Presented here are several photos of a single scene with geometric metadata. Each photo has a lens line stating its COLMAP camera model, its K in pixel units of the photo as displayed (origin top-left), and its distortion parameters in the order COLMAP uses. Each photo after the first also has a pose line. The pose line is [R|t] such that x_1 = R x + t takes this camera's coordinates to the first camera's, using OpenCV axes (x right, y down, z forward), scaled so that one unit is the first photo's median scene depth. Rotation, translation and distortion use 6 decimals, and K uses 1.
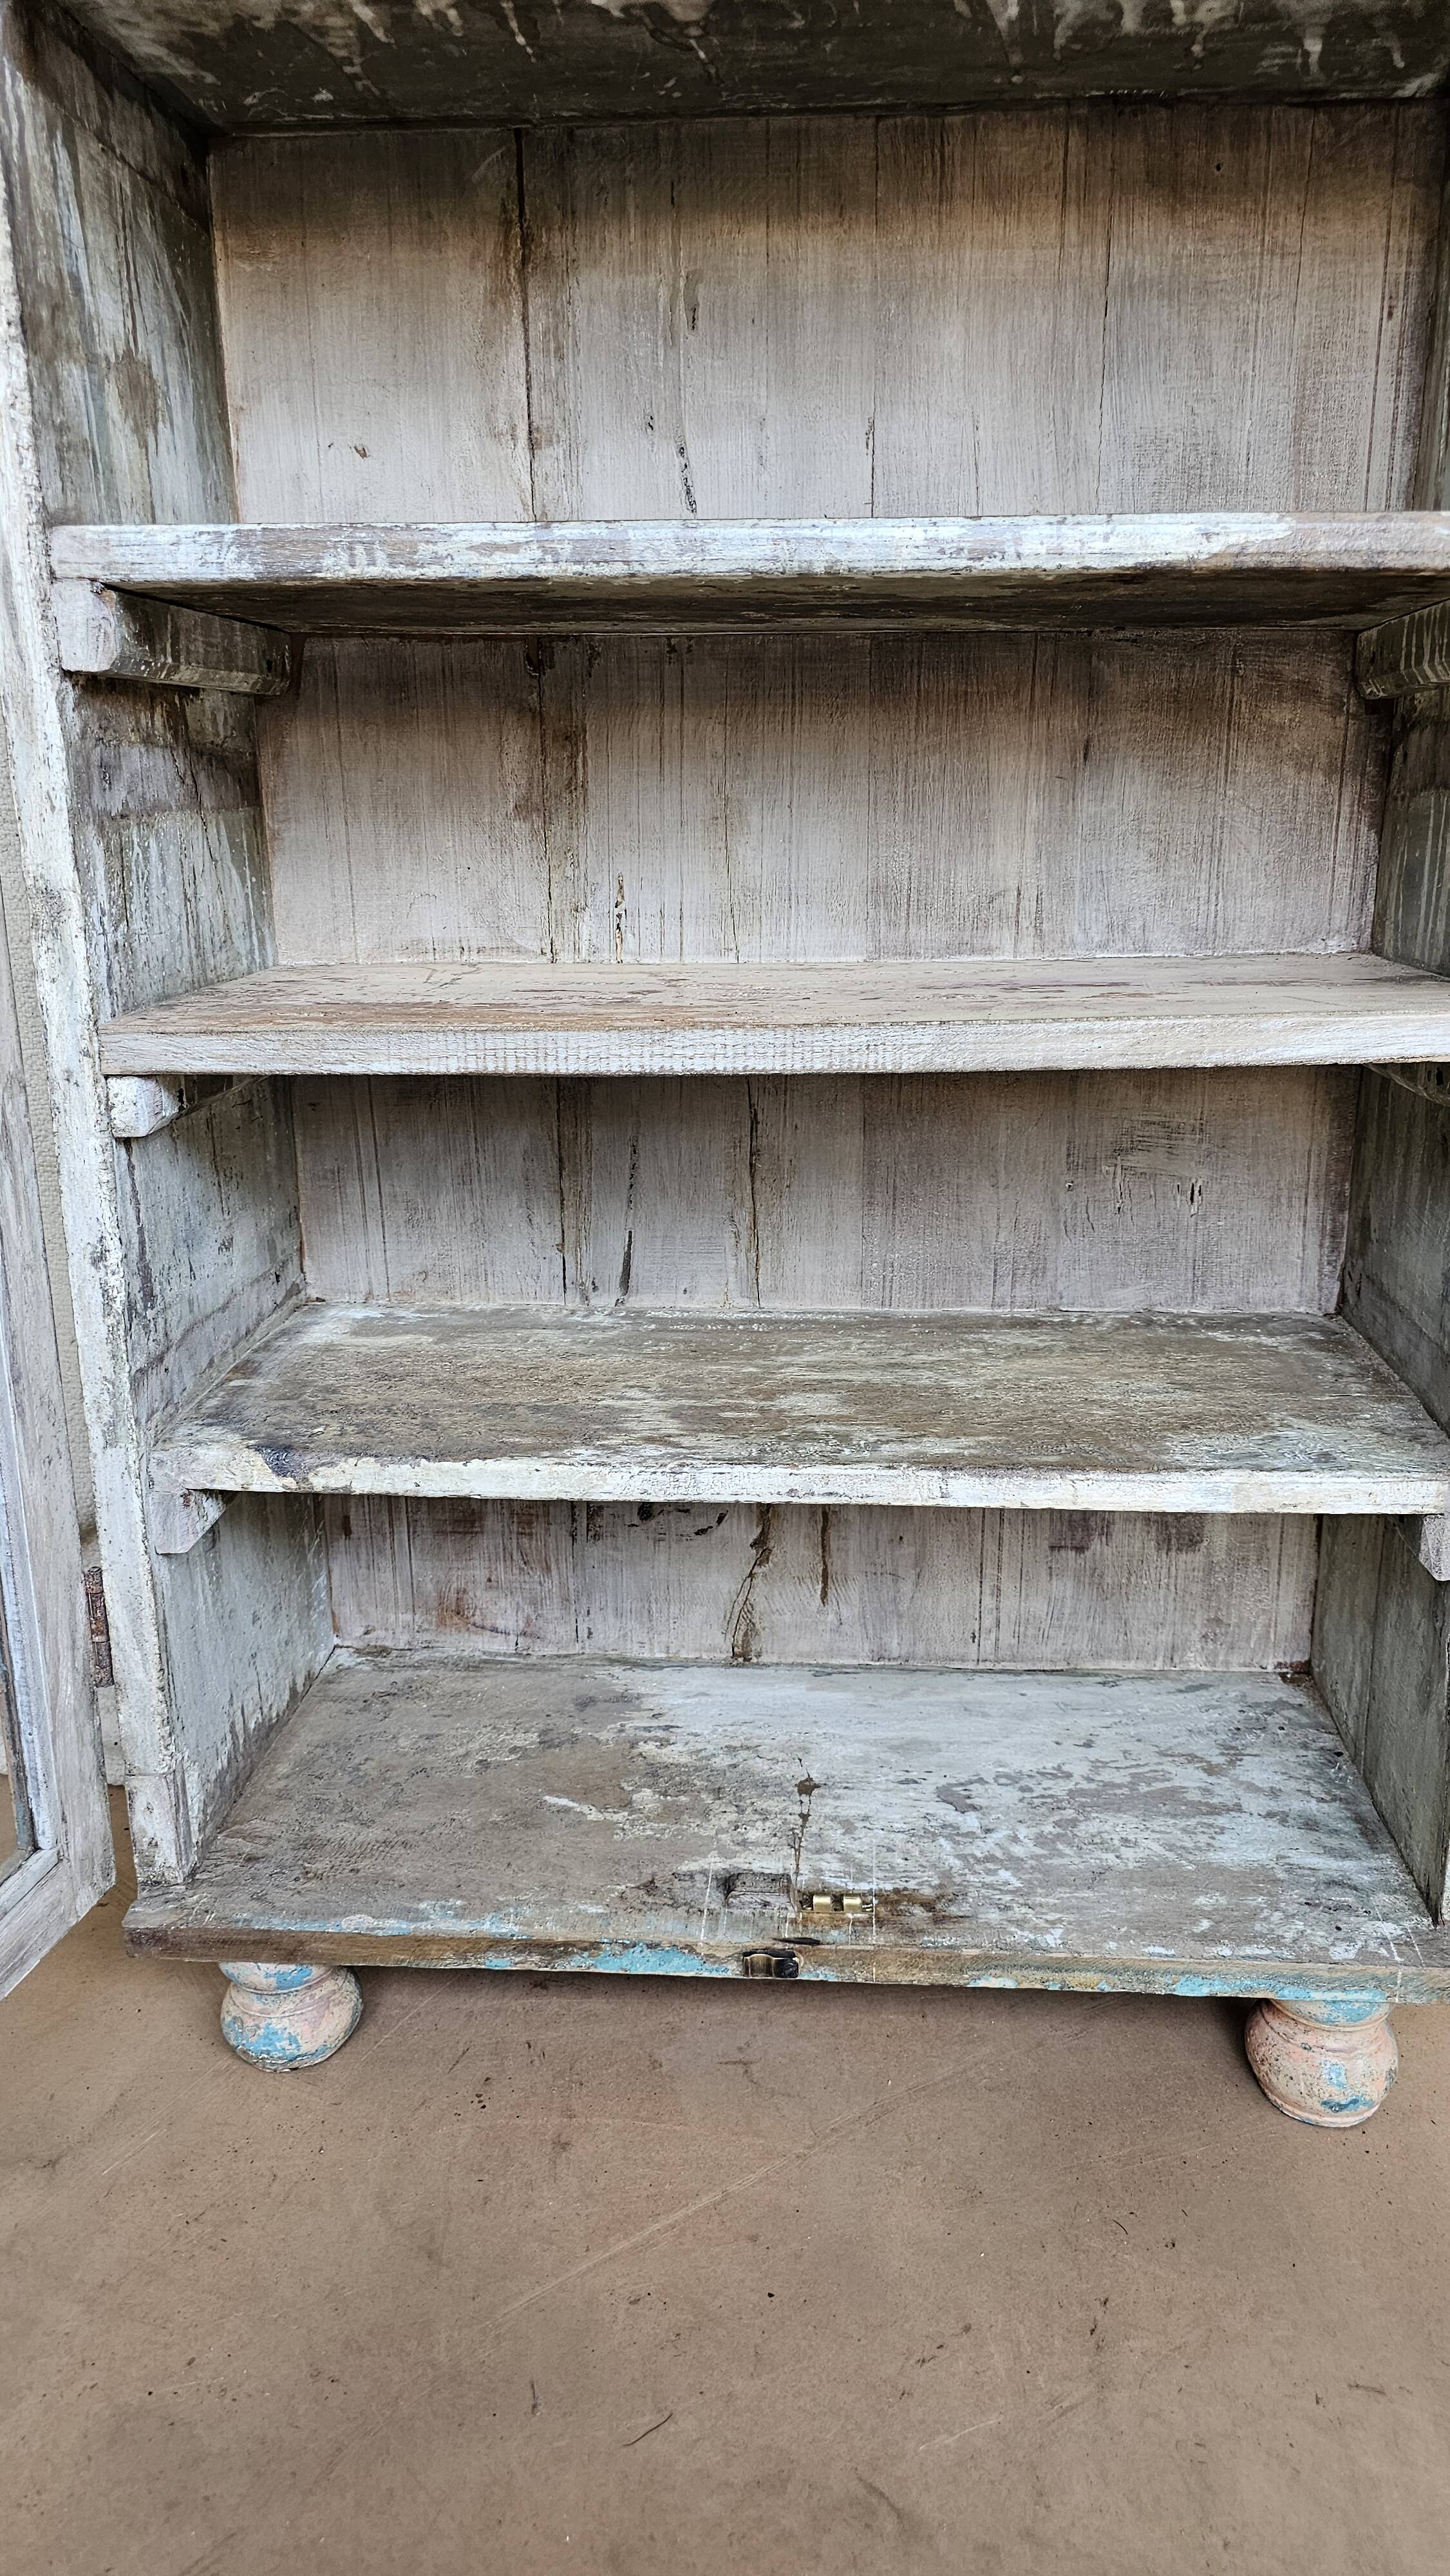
lens RADIAL K [[1805.6, 0, 719.0], [0, 1805.6, 1267.4], [0, 0, 1]] dist [0.026975, -0.027595]
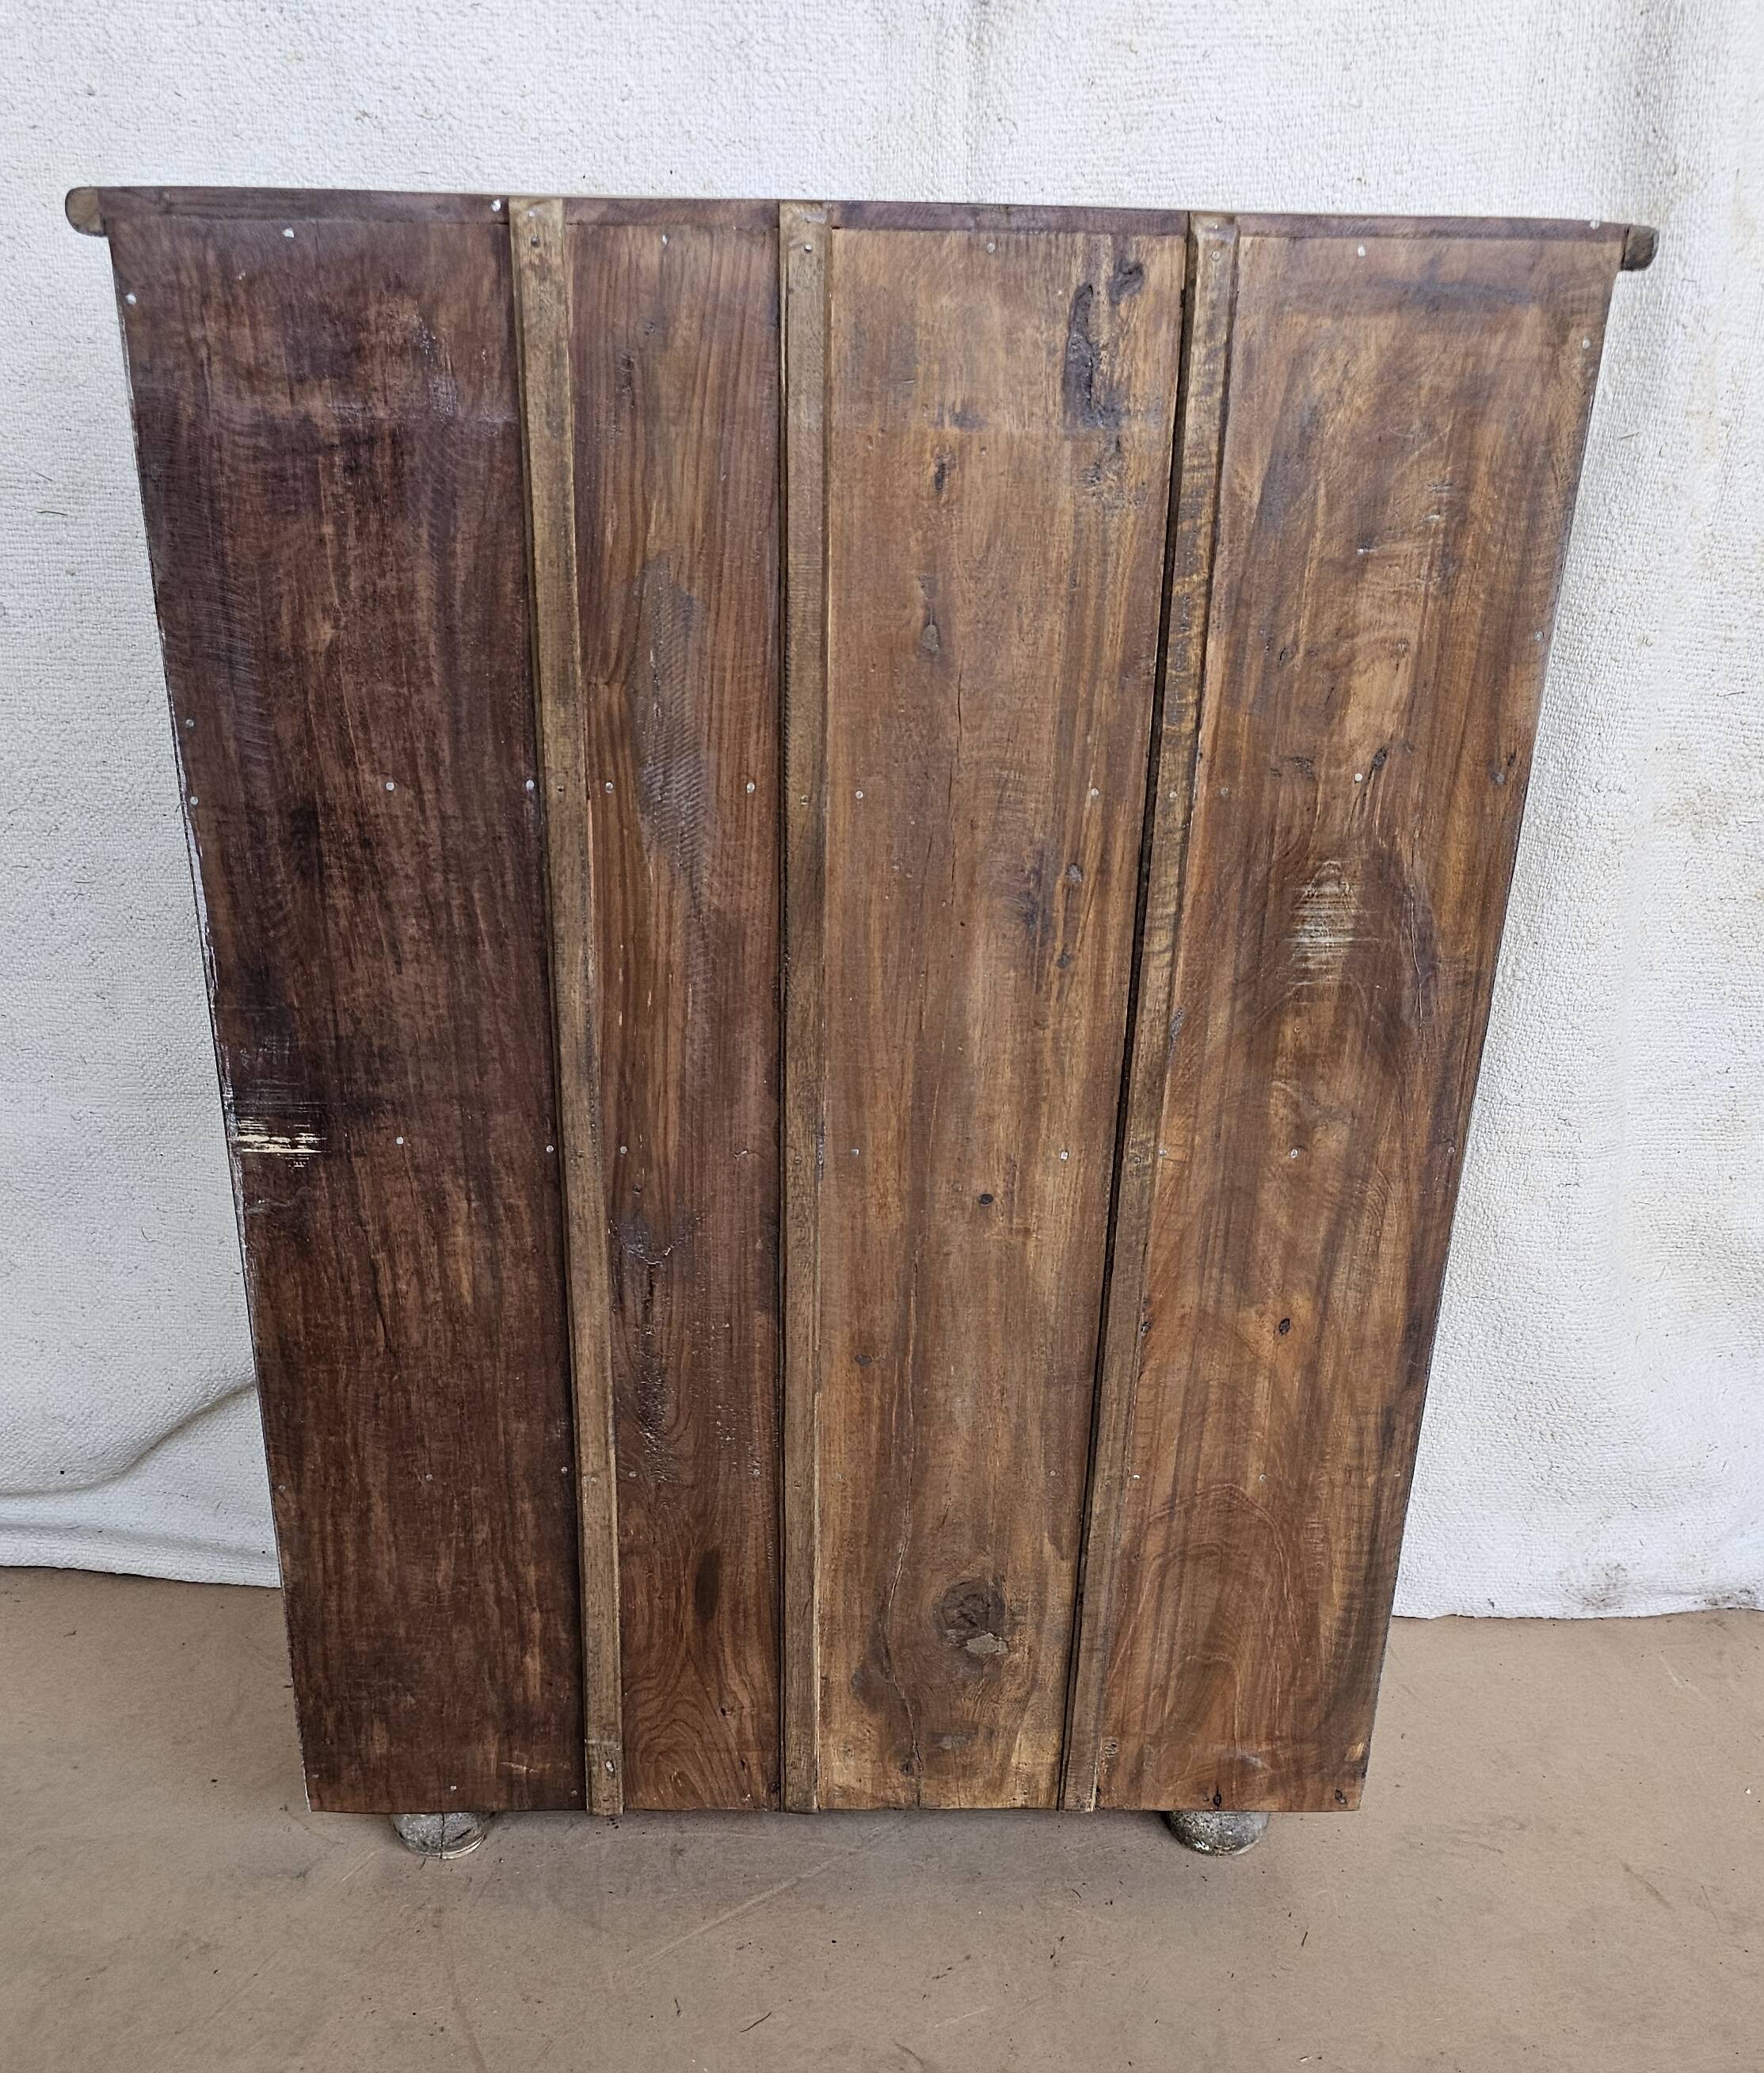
lens RADIAL K [[2248.7, 0, 879.2], [0, 2248.7, 1310.5], [0, 0, 1]] dist [0.034465, 0.000000]
pose [[0.996612, -0.006430, 0.081999, -0.072461], [-0.010374, 0.979151, 0.202868, -0.266923], [-0.081593, -0.203032, 0.975767, -0.597072]]
